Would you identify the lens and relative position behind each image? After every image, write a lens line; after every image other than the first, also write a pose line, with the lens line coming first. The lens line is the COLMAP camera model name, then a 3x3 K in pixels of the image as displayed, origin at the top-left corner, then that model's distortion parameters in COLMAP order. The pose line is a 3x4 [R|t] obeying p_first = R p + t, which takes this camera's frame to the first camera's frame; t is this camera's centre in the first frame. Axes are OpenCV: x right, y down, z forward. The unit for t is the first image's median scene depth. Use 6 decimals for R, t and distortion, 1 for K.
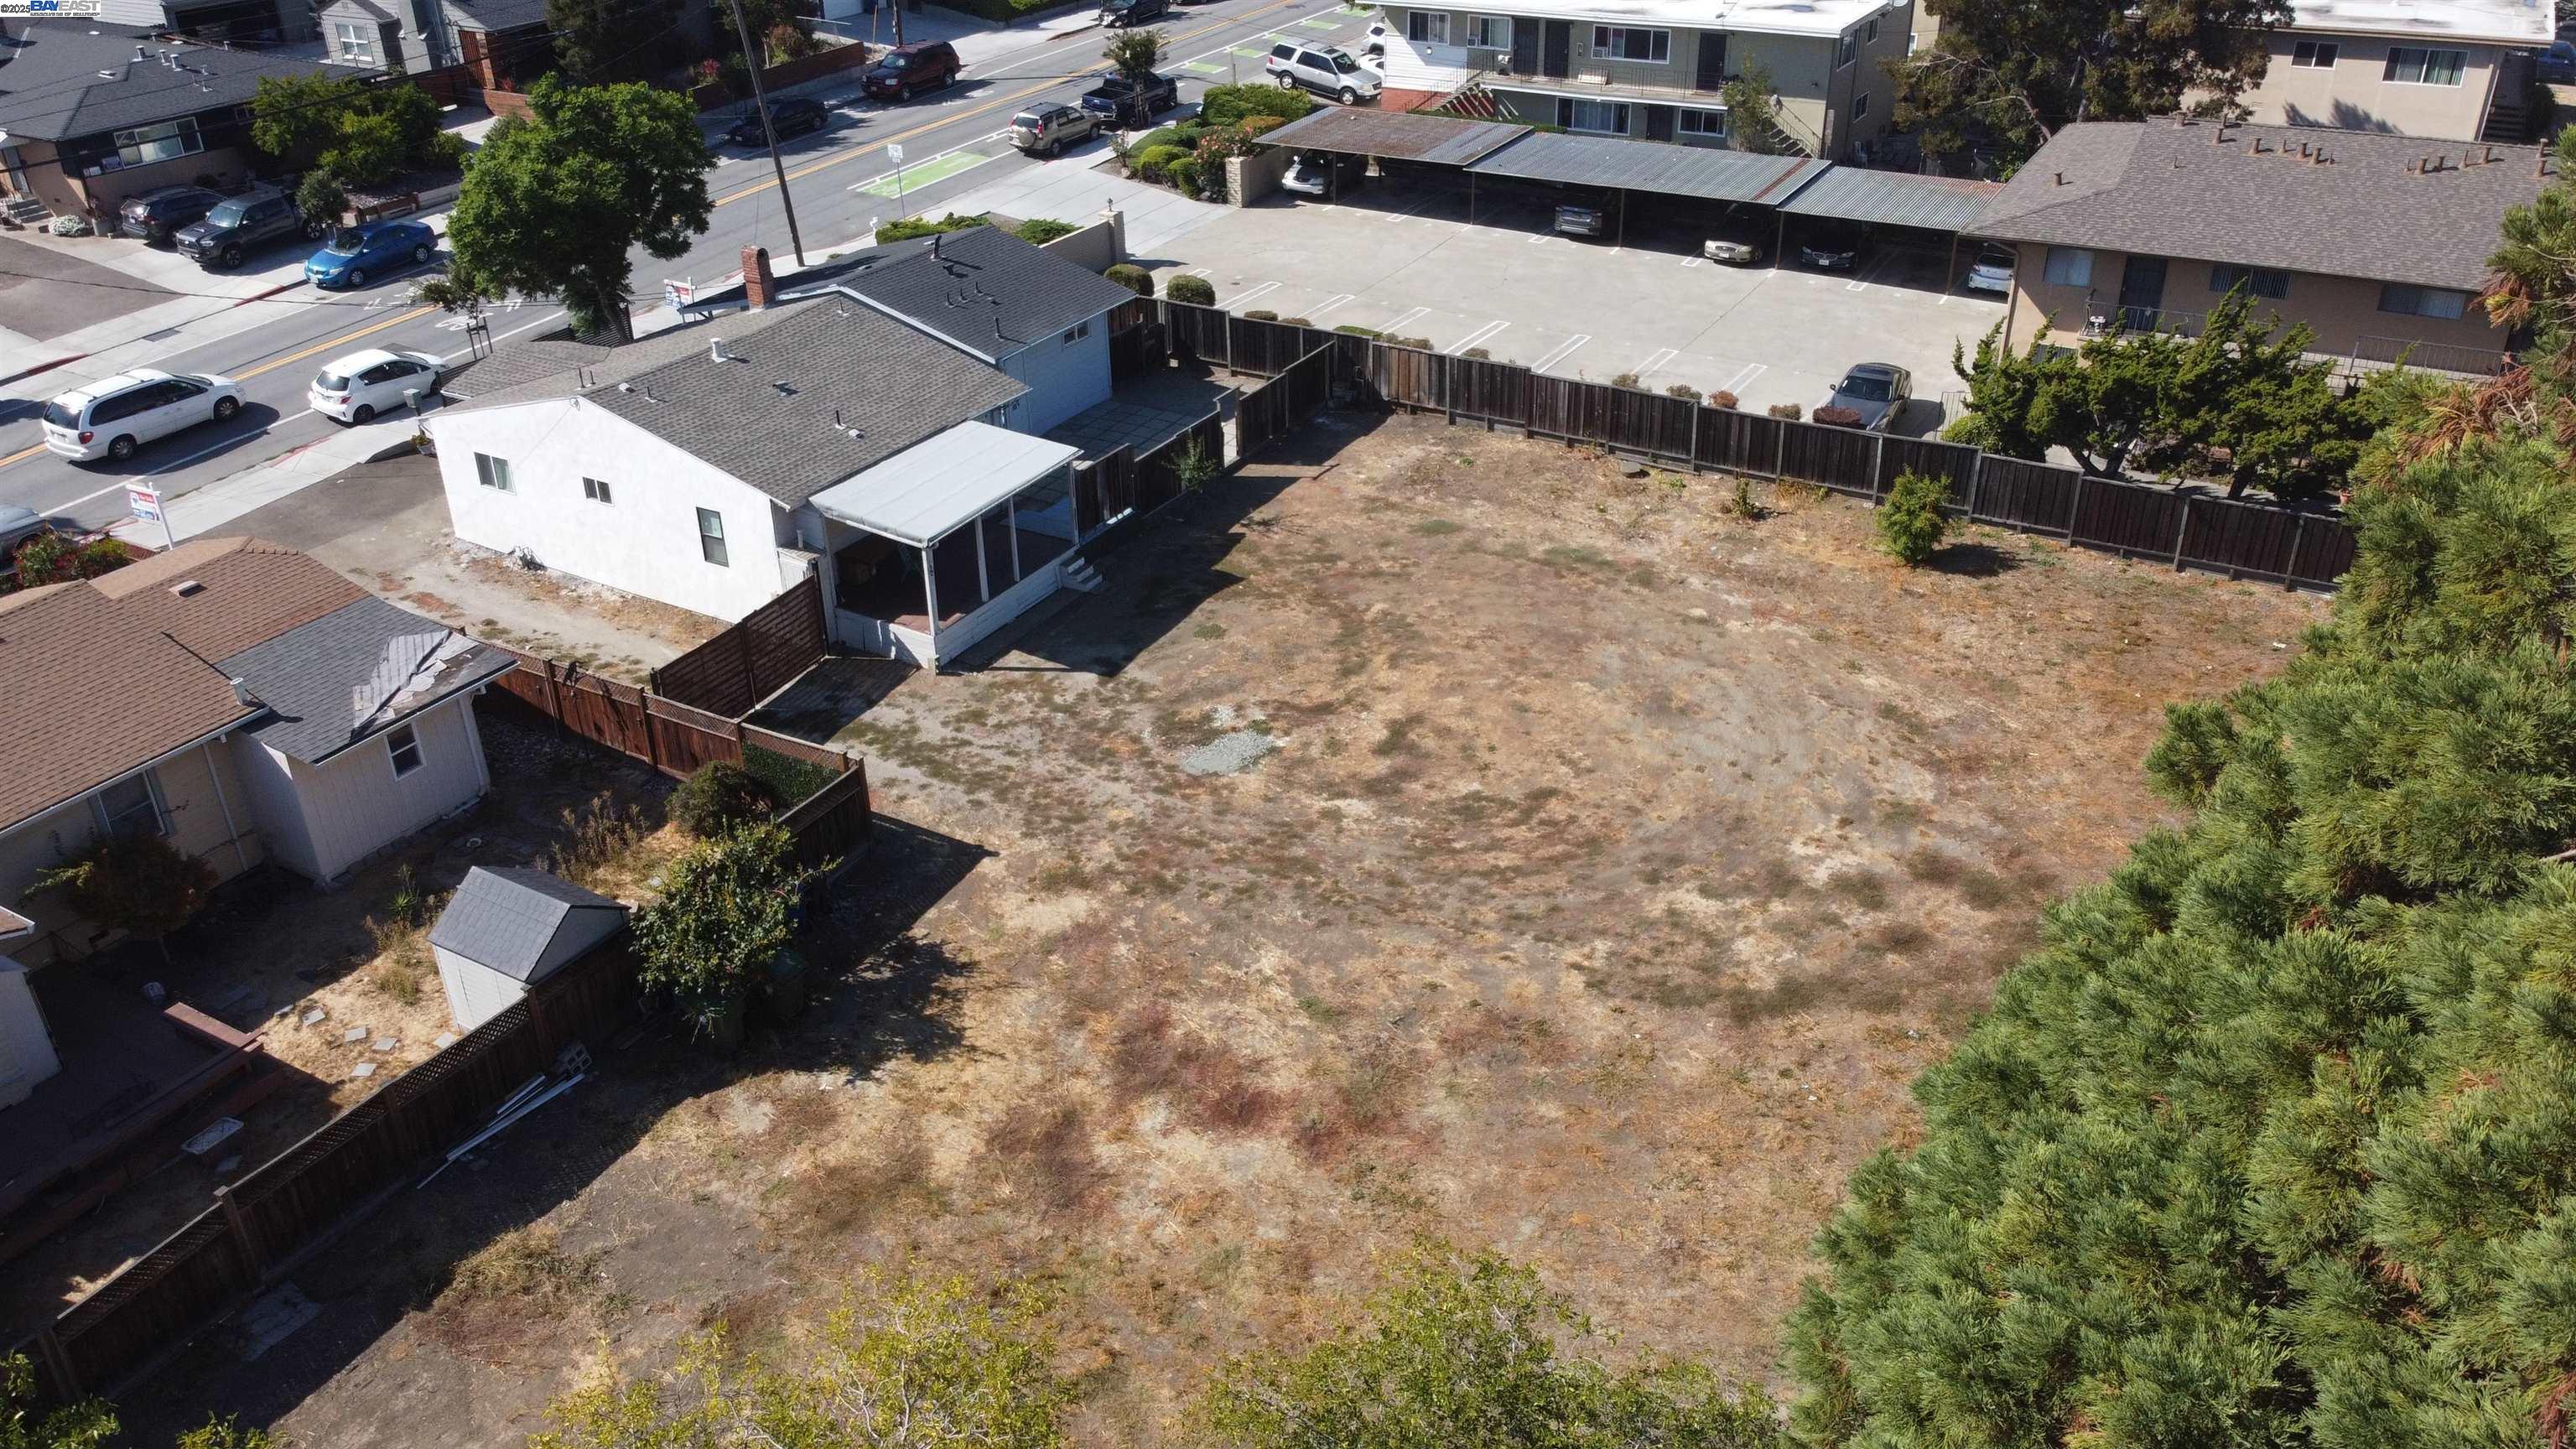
lens RADIAL K [[1950.4, 0, 1297.8], [0, 1950.4, 701.5], [0, 0, 1]] dist [0.005035, -0.009091]
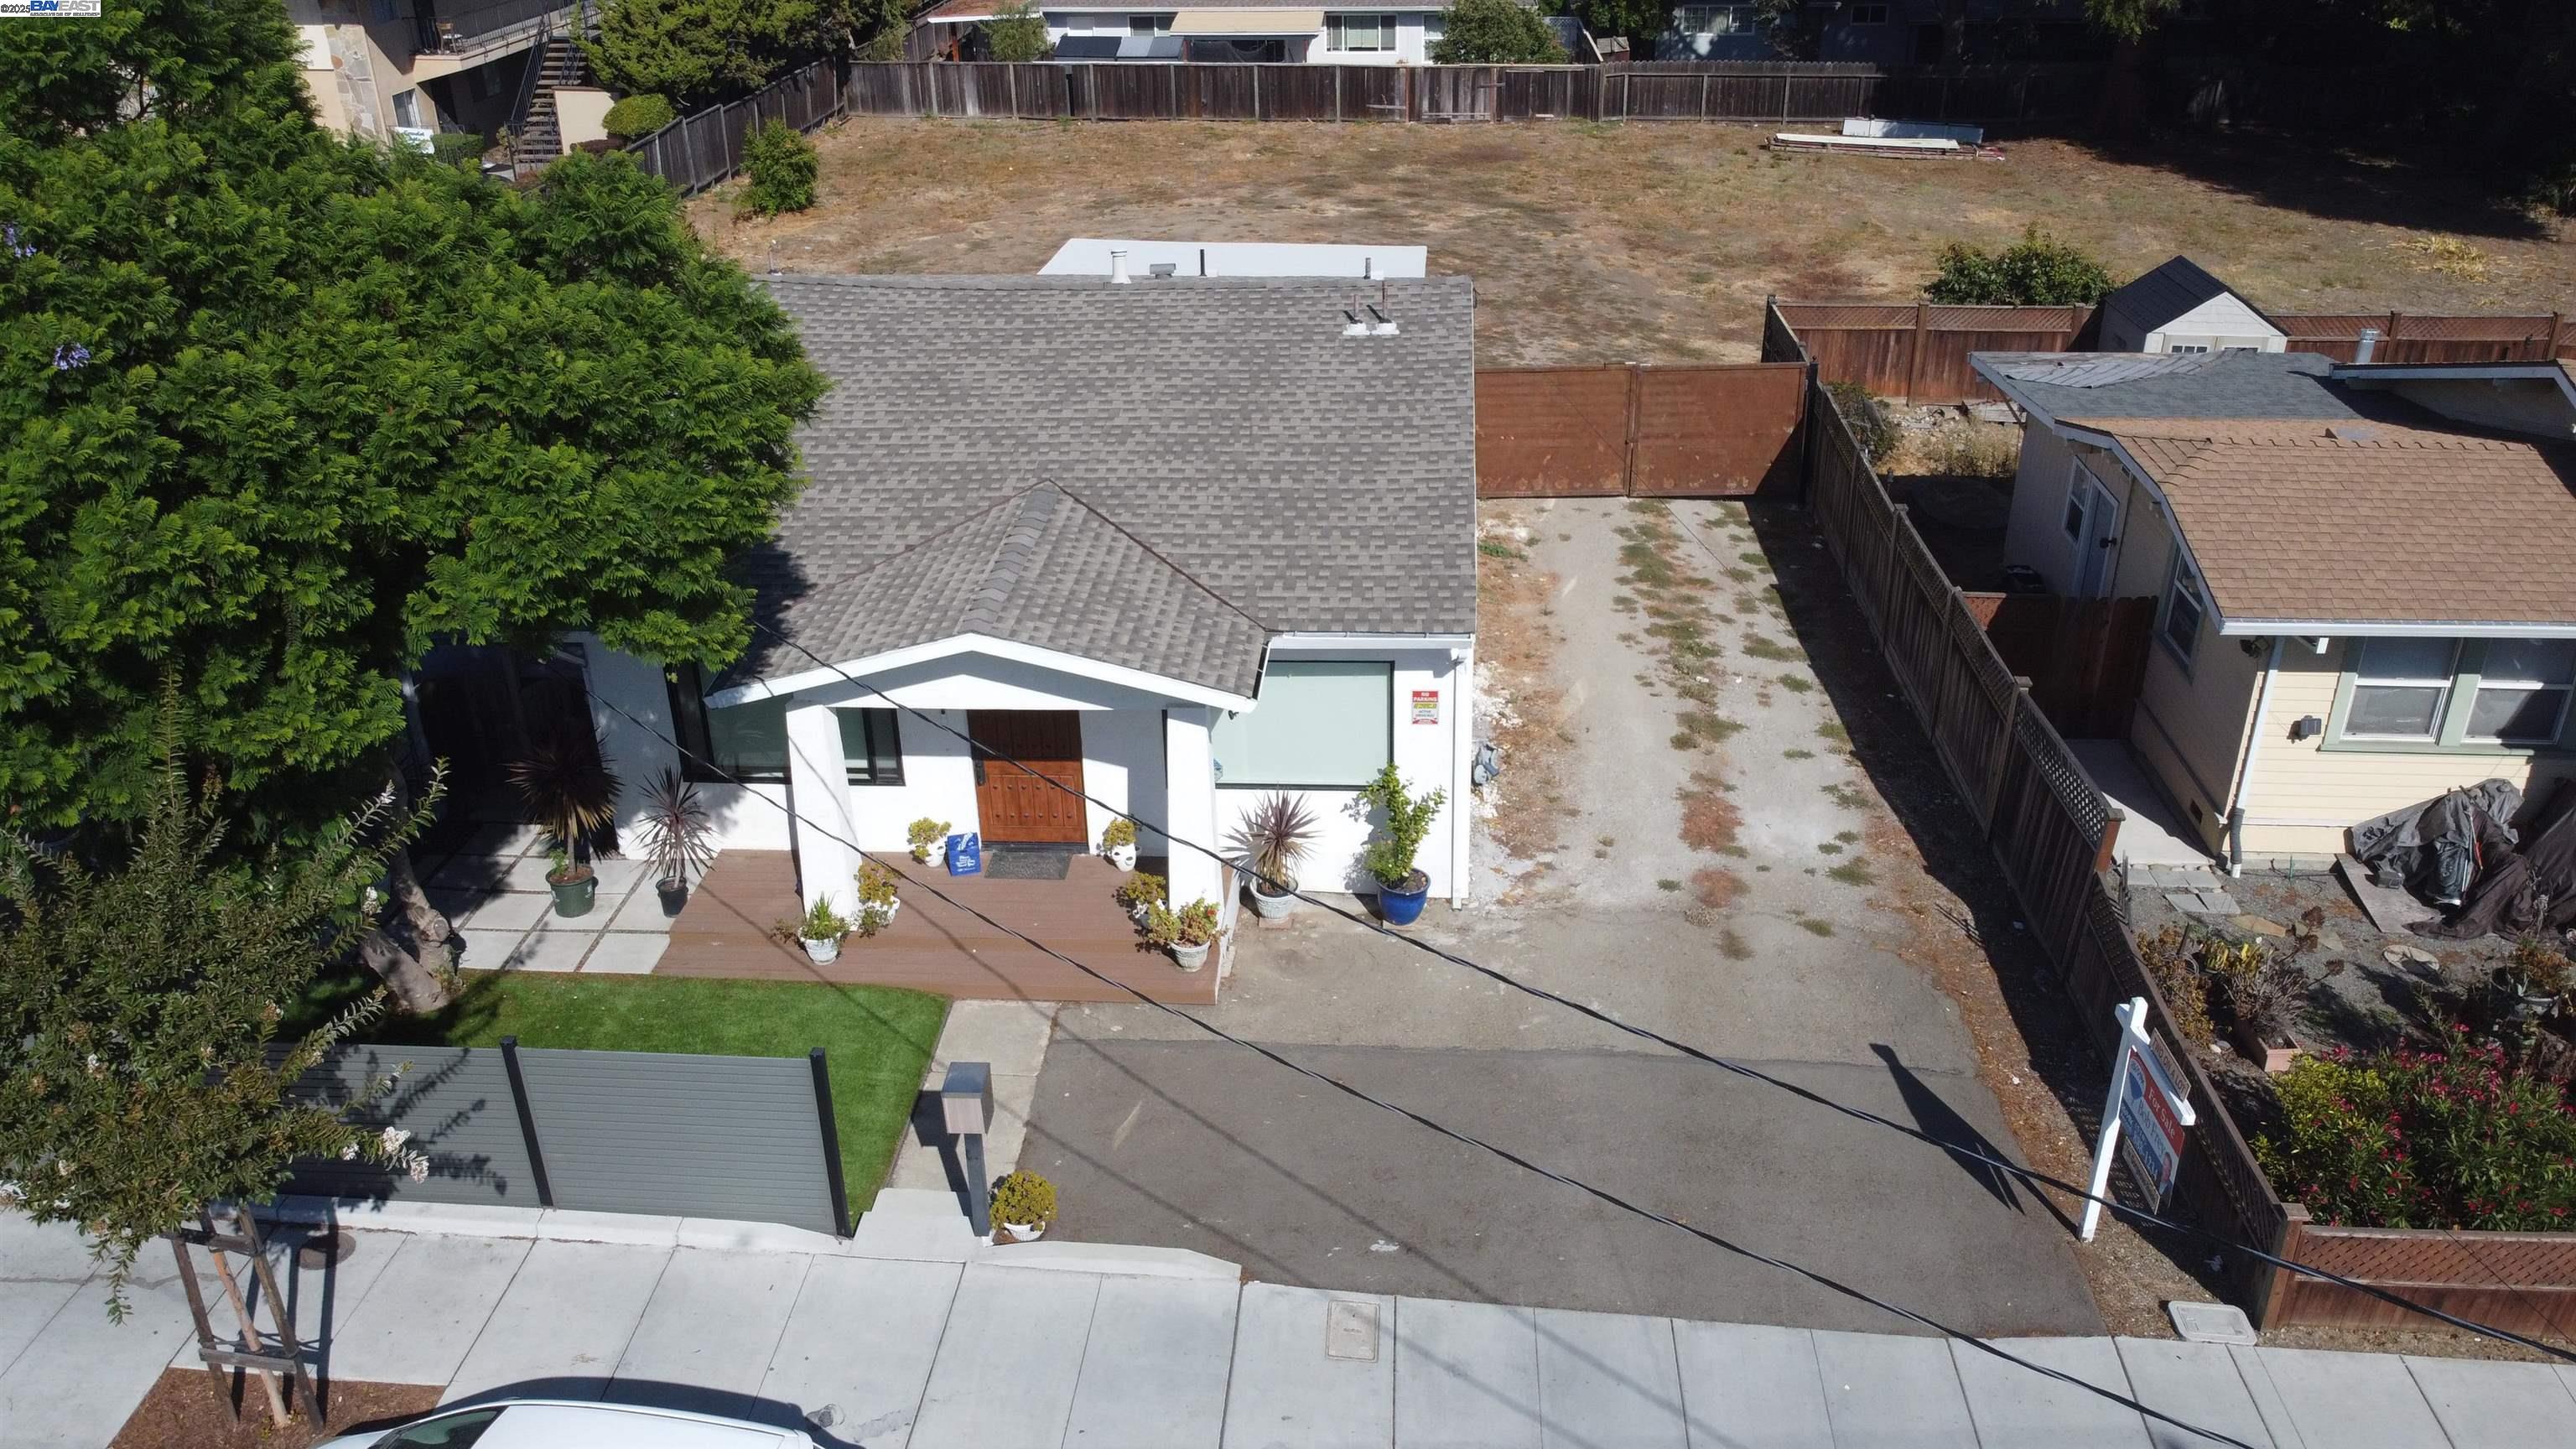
lens RADIAL K [[1950.4, 0, 1293.0], [0, 1950.4, 716.9], [0, 0, 1]] dist [0.005035, -0.009091]
pose [[-0.428027, -0.391740, 0.814452, -0.837597], [0.447164, 0.691343, 0.567529, -0.400660], [-0.785390, 0.607112, -0.120742, 1.232506]]
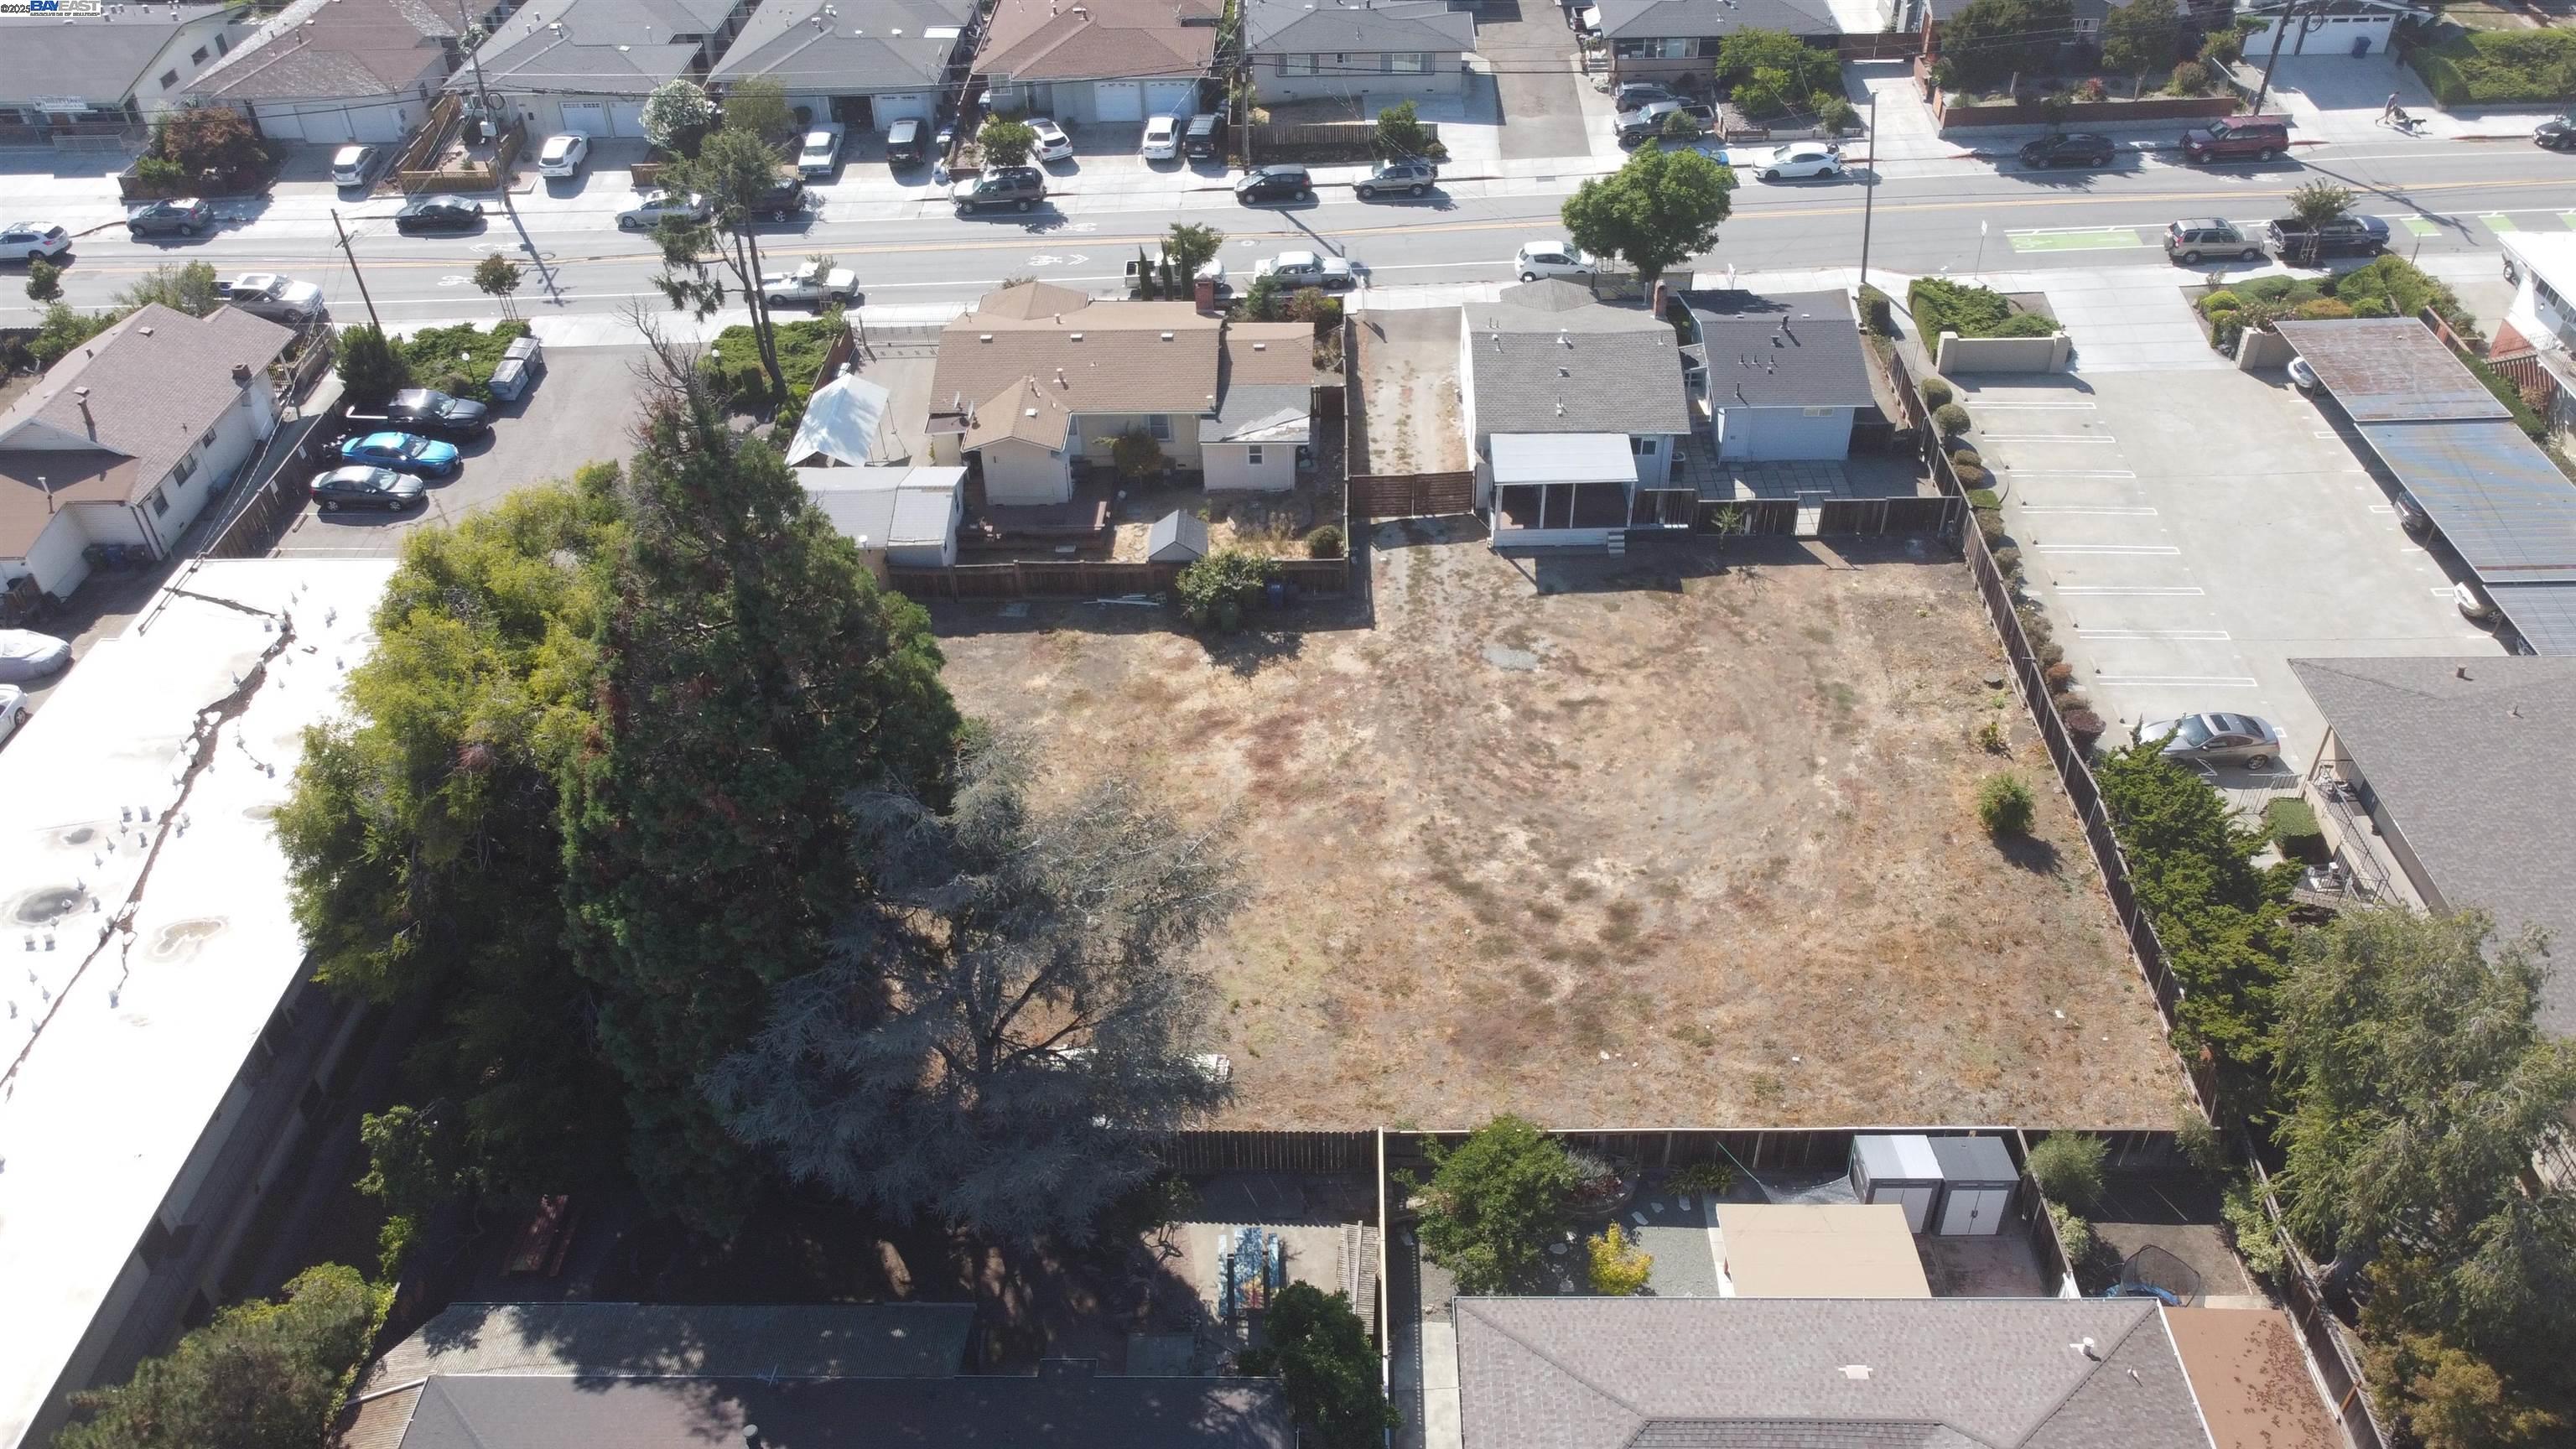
lens RADIAL K [[1950.4, 0, 1290.8], [0, 1950.4, 714.5], [0, 0, 1]] dist [0.005035, -0.009091]
pose [[0.474004, 0.544273, -0.692161, 1.129946], [-0.405887, 0.832642, 0.376779, -0.520755], [0.781394, 0.102344, 0.615589, -0.281066]]
